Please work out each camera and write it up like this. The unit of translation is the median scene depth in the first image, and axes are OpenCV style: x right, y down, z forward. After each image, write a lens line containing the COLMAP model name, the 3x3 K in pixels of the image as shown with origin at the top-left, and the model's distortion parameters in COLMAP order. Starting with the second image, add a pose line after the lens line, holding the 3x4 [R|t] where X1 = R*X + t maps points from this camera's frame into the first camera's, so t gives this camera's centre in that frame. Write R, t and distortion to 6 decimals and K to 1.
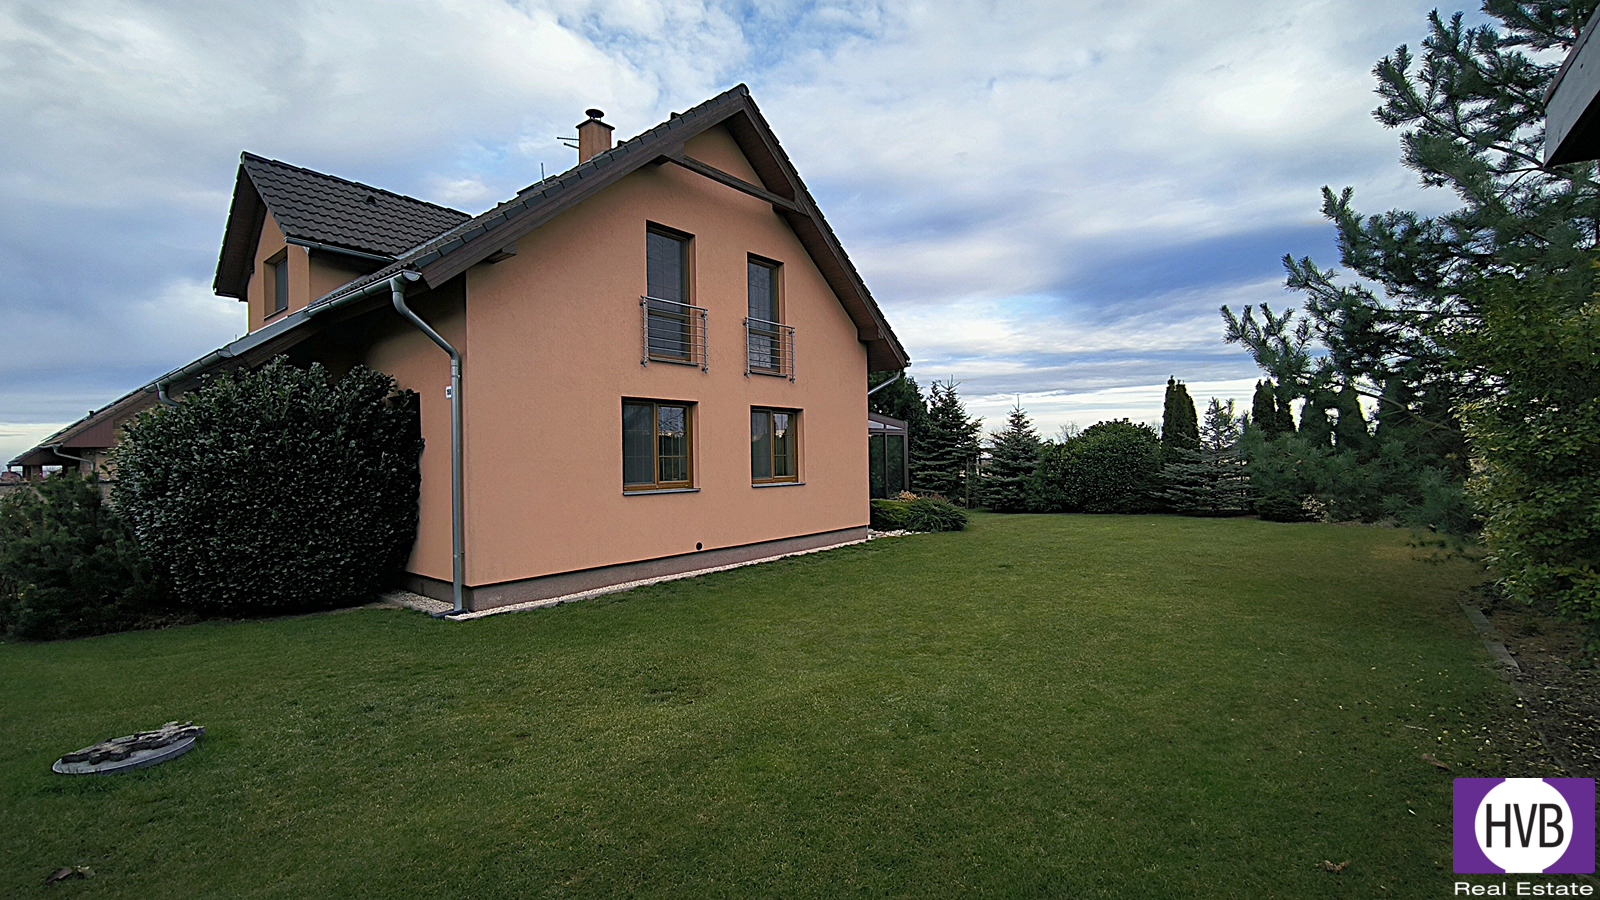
lens RADIAL K [[683.0, 0, 799.9], [0, 683.0, 453.3], [0, 0, 1]] dist [-0.011906, 0.003822]
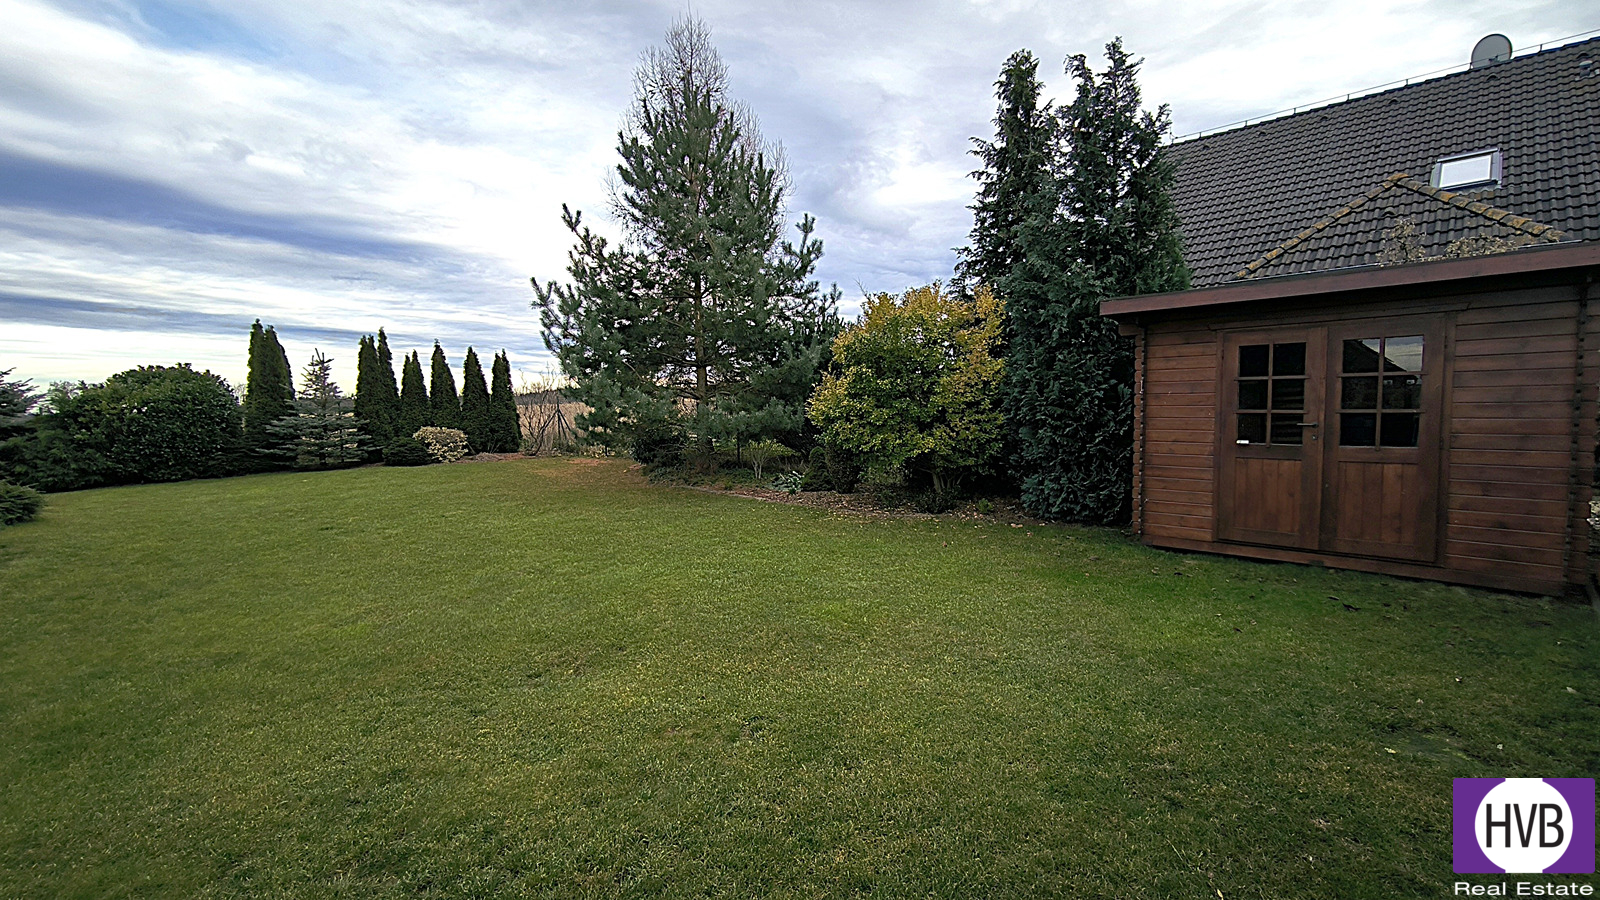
lens RADIAL K [[683.0, 0, 799.9], [0, 683.0, 453.3], [0, 0, 1]] dist [-0.011906, 0.003822]
pose [[0.113305, -0.061682, 0.991644, -0.274331], [0.009899, 0.998092, 0.060952, 0.014973], [-0.993511, 0.002910, 0.113699, 0.184816]]
